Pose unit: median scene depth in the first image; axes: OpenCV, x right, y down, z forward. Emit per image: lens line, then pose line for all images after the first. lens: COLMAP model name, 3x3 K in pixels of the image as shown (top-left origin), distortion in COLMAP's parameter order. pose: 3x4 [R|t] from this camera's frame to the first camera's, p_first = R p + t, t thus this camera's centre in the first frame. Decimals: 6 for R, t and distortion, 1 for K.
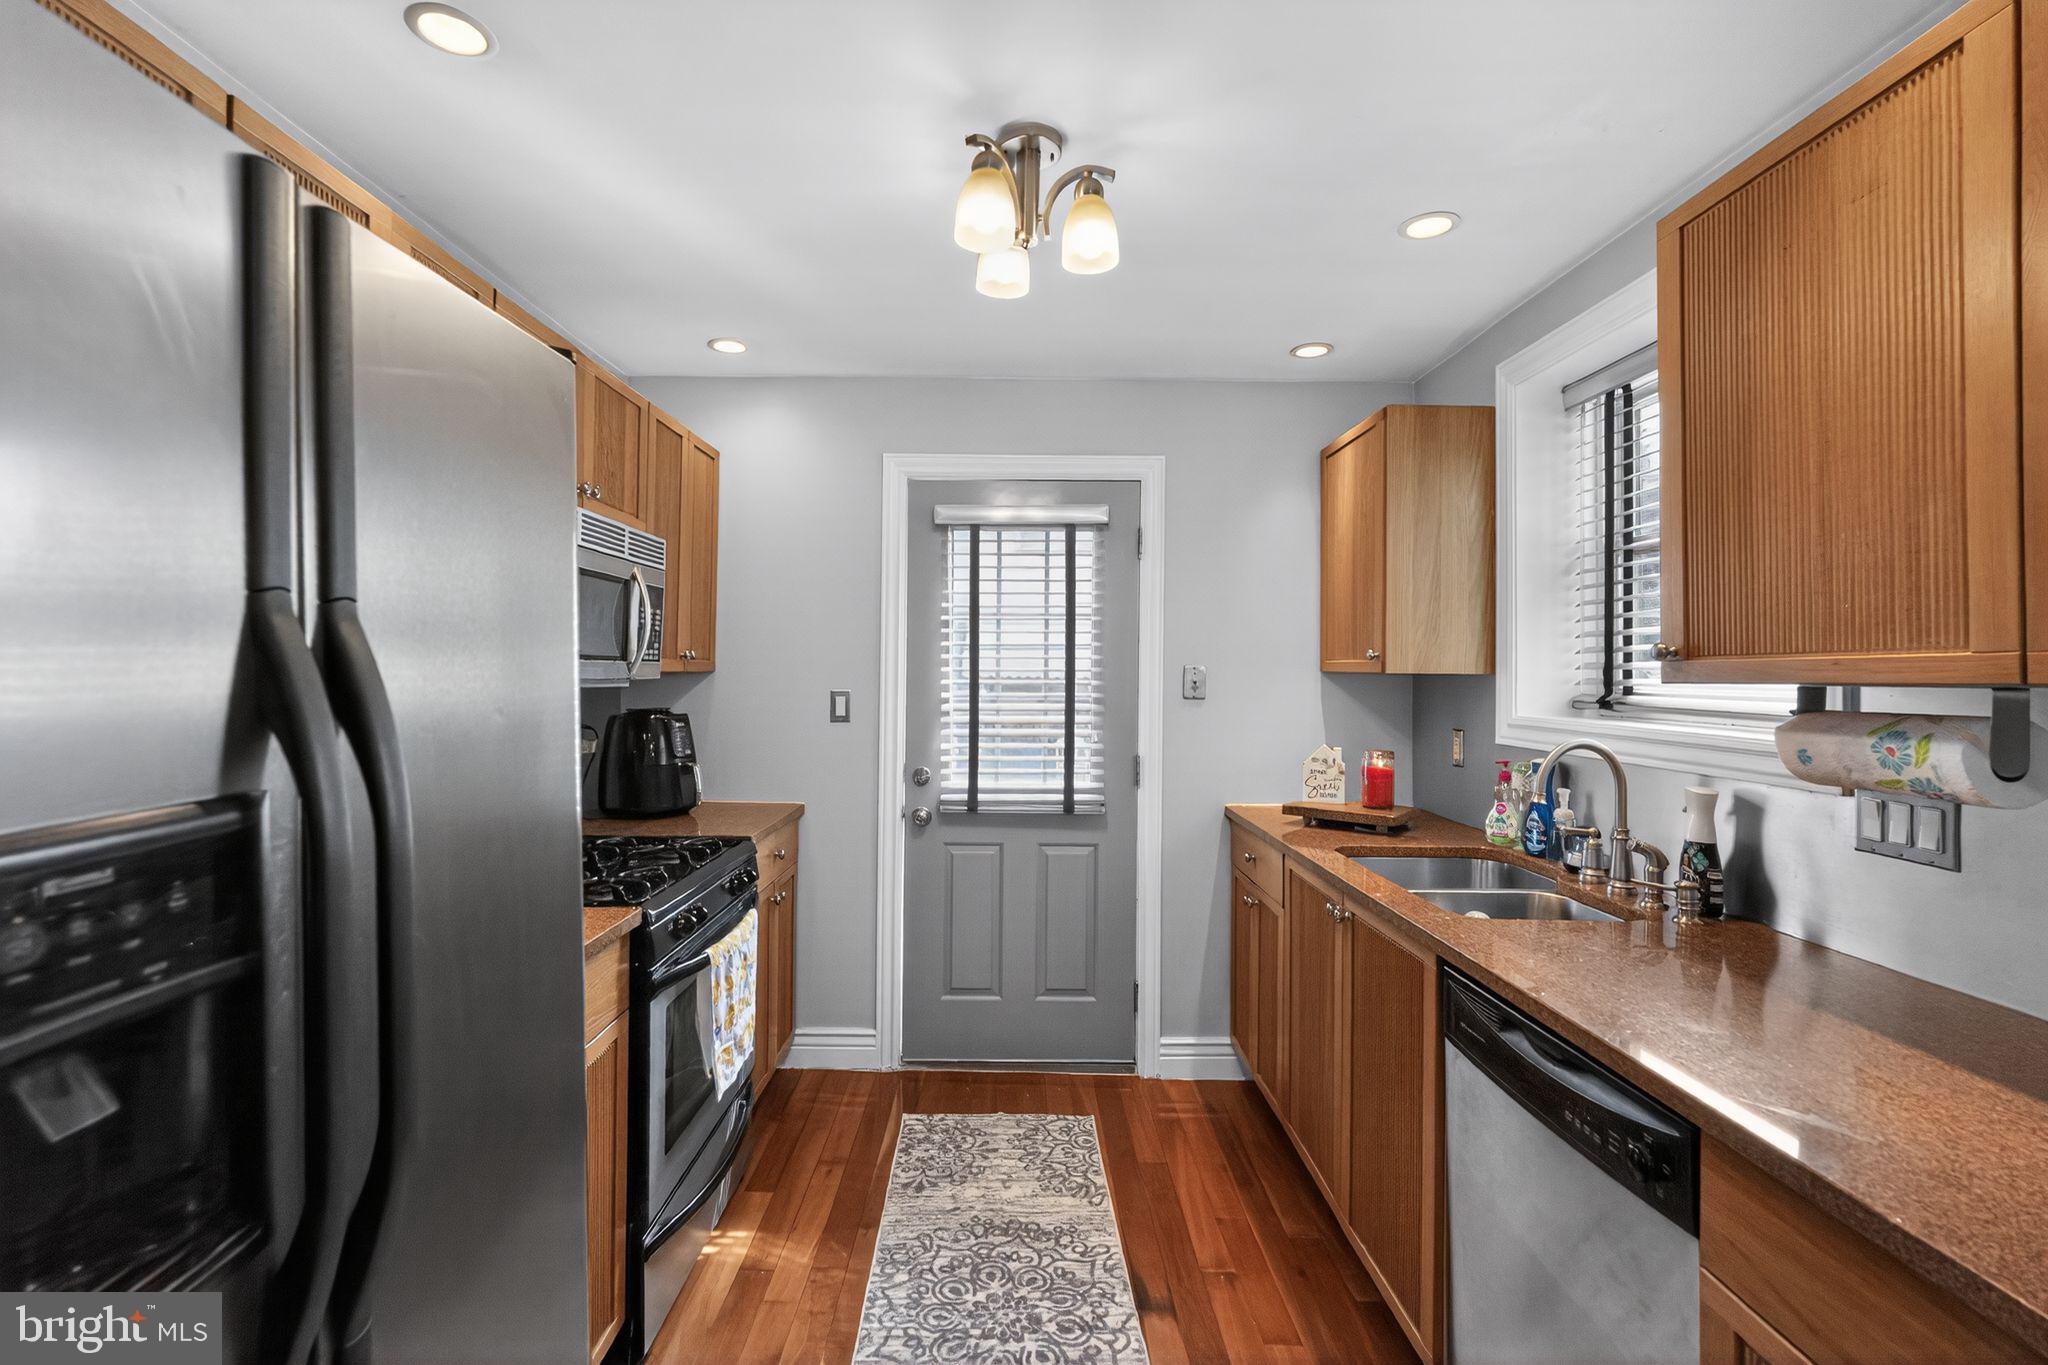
lens RADIAL K [[896.5, 0, 1025.2], [0, 896.5, 675.3], [0, 0, 1]] dist [-0.026079, 0.000024]
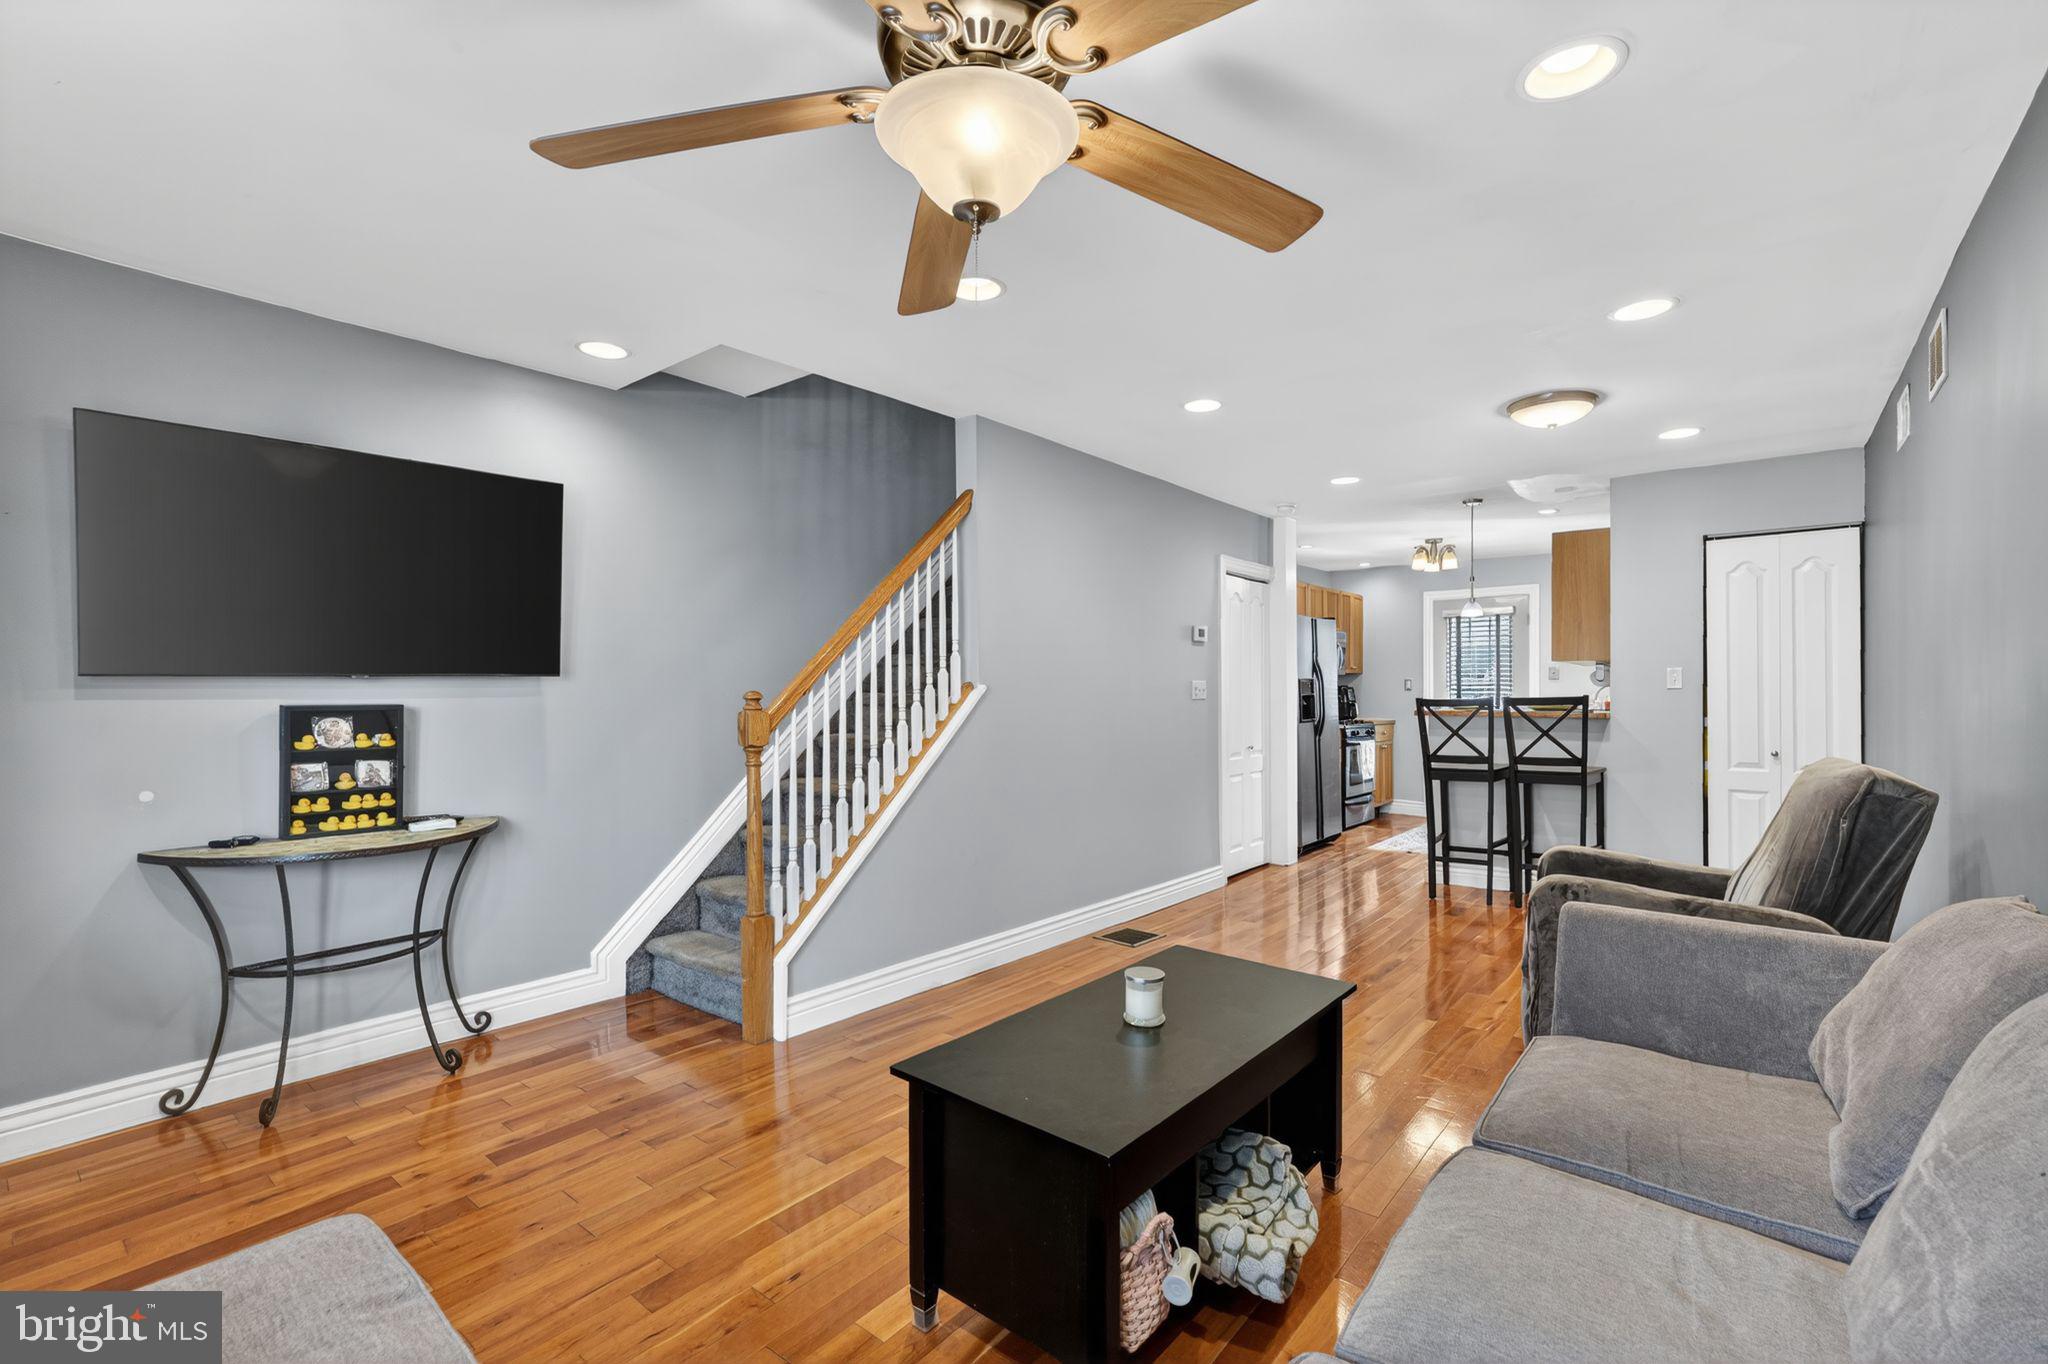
lens RADIAL K [[896.5, 0, 1025.2], [0, 896.5, 674.8], [0, 0, 1]] dist [-0.026079, 0.000024]
pose [[0.757019, -0.016625, -0.653182, 0.769608], [0.001199, 0.999710, -0.024056, 0.077522], [0.653392, 0.017428, 0.756819, -2.059015]]
